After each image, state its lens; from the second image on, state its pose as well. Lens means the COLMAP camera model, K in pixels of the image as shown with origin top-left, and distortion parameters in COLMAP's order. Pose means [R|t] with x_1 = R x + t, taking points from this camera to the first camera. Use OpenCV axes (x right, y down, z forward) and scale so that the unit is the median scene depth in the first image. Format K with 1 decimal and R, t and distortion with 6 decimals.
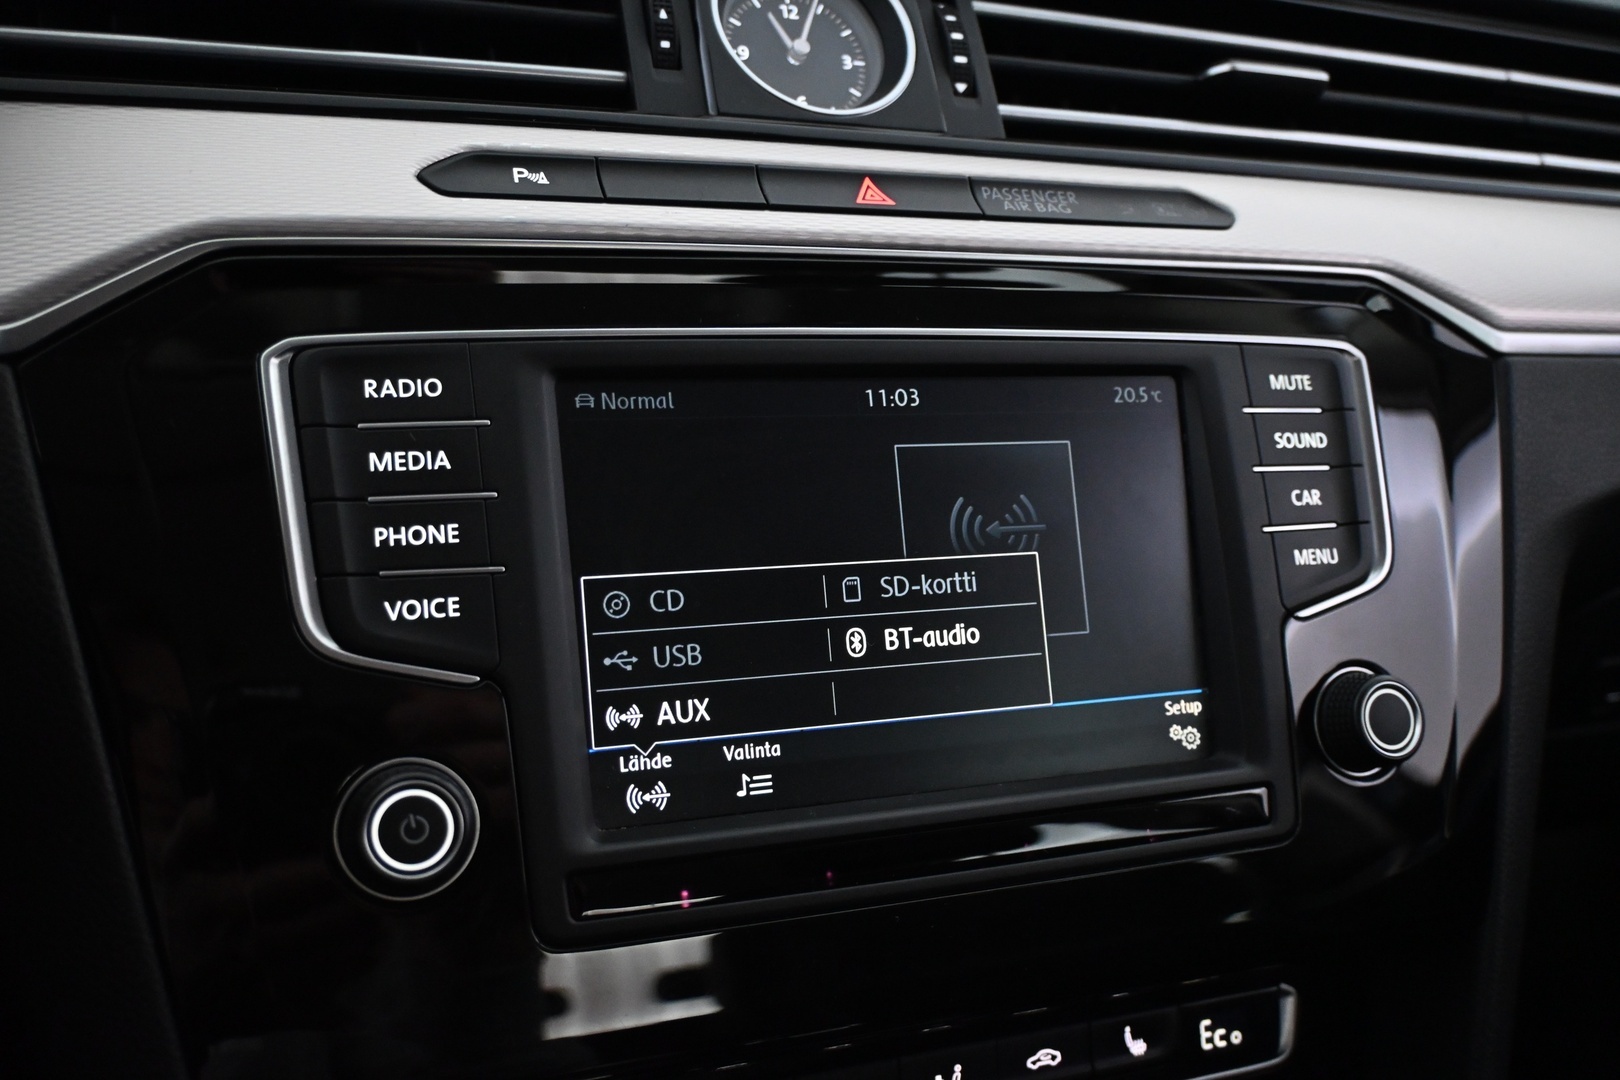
lens RADIAL K [[1406.2, 0, 815.3], [0, 1406.2, 531.7], [0, 0, 1]] dist [-0.013977, -0.004177]
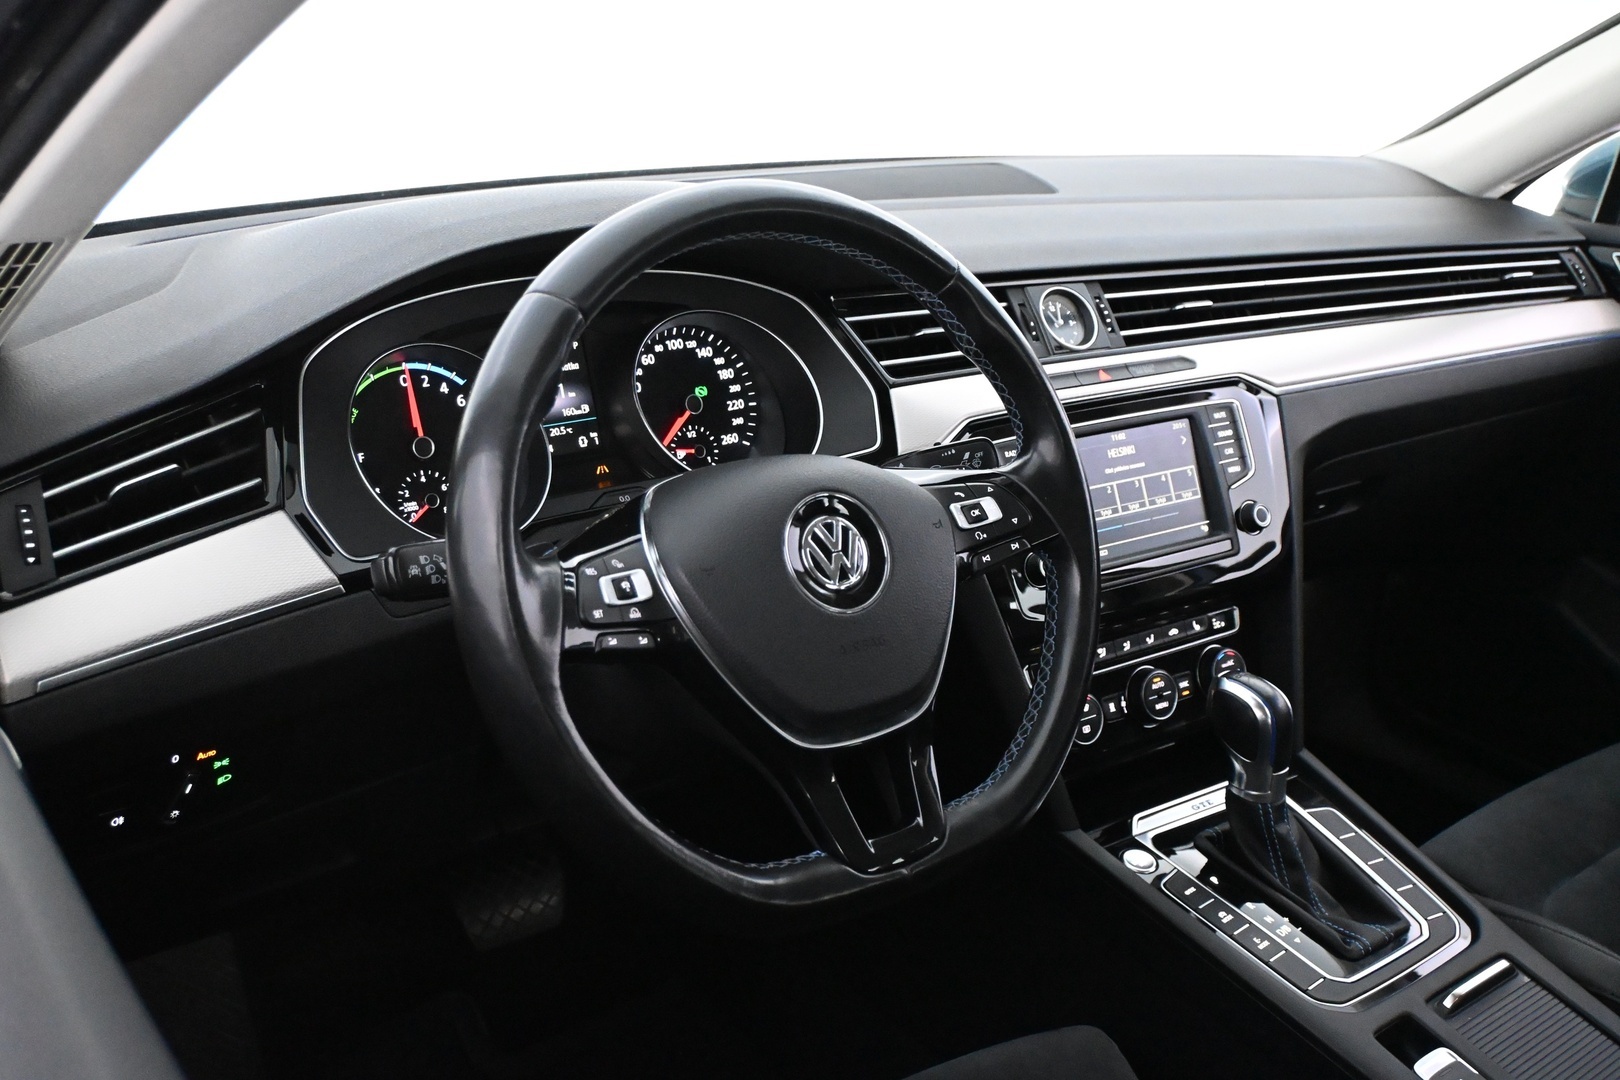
lens RADIAL K [[1523.3, 0, 821.0], [0, 1523.3, 551.3], [0, 0, 1]] dist [0.001897, 0.000000]
pose [[0.972040, -0.125316, 0.198580, -1.299201], [0.114021, 0.991191, 0.067377, -0.140555], [-0.205274, -0.042851, 0.977766, -2.261792]]
